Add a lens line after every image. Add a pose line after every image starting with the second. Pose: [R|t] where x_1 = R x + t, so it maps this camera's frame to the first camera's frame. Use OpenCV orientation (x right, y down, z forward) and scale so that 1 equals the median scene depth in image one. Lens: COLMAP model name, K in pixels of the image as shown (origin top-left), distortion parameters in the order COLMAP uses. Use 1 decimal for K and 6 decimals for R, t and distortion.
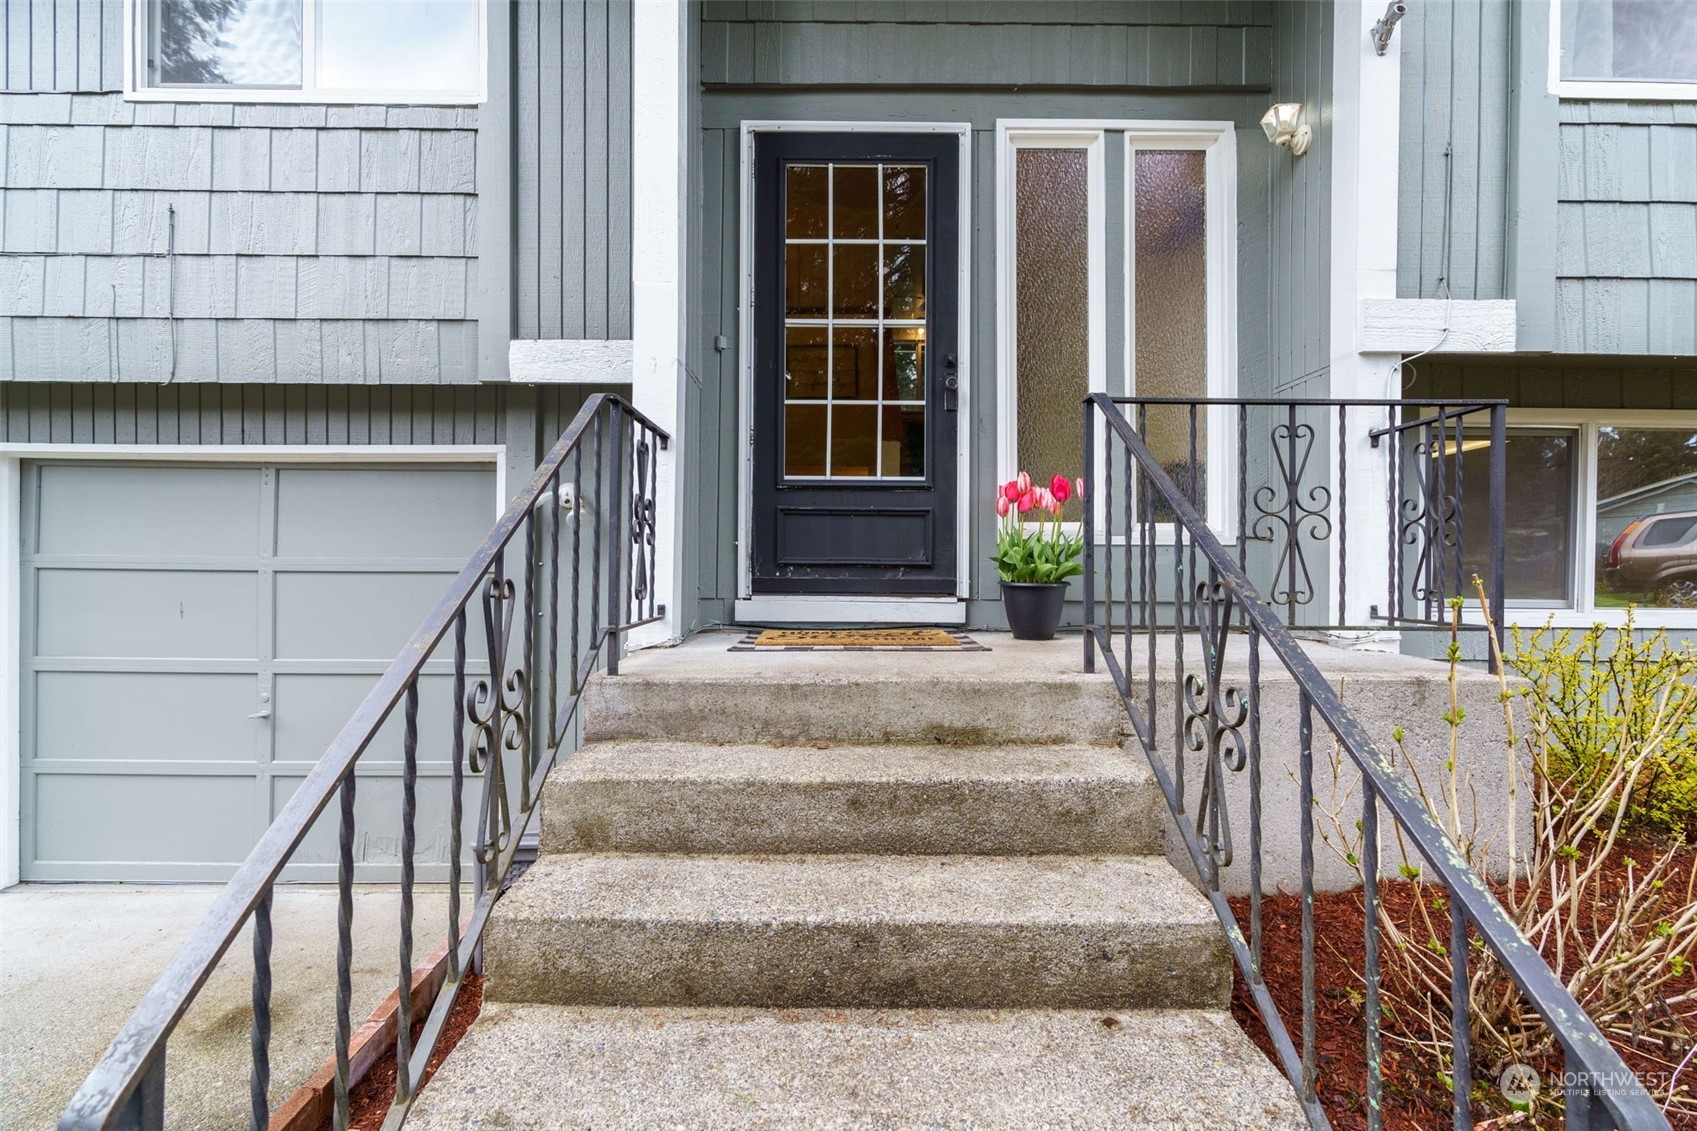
lens RADIAL K [[720.9, 0, 881.5], [0, 720.9, 564.8], [0, 0, 1]] dist [-0.001361, -0.000373]
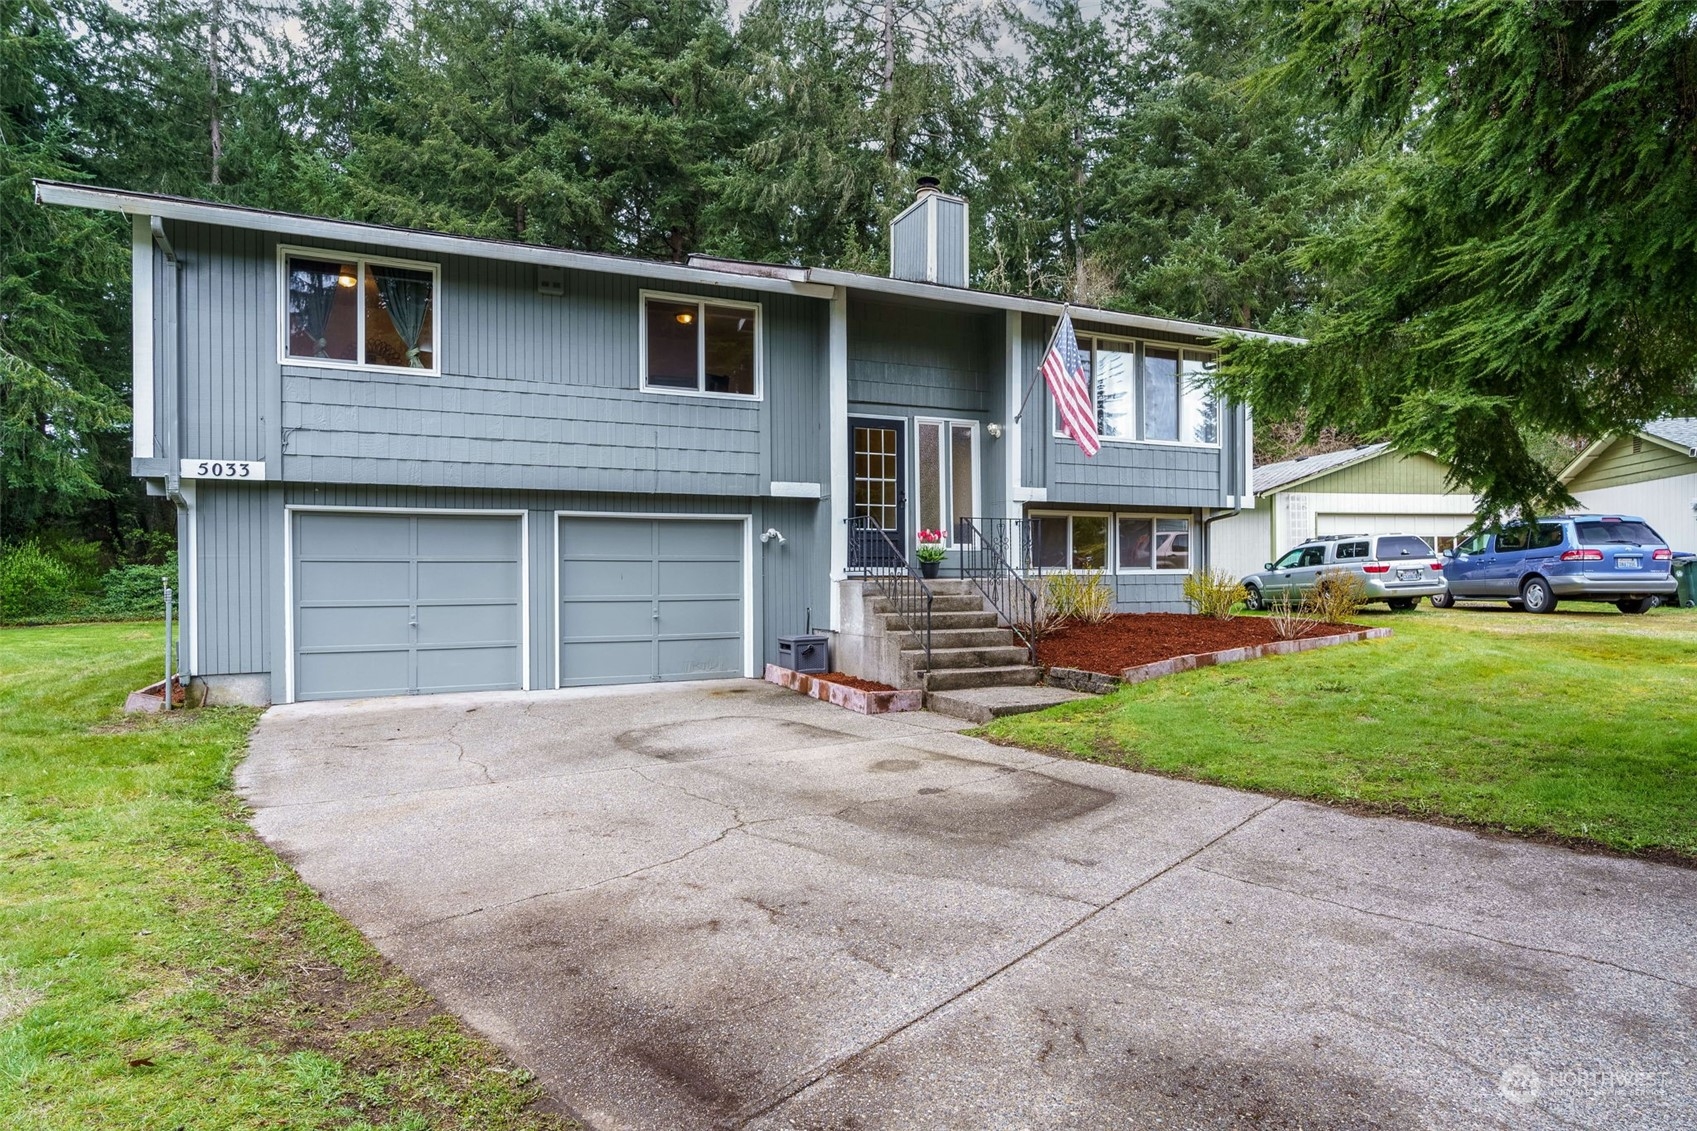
lens RADIAL K [[786.3, 0, 855.1], [0, 786.3, 566.8], [0, 0, 1]] dist [-0.000721, 0.000638]
pose [[0.923862, -0.007460, 0.382653, -1.432762], [0.011414, 0.999902, -0.008065, 0.068524], [-0.382555, 0.011818, 0.923857, -2.118847]]
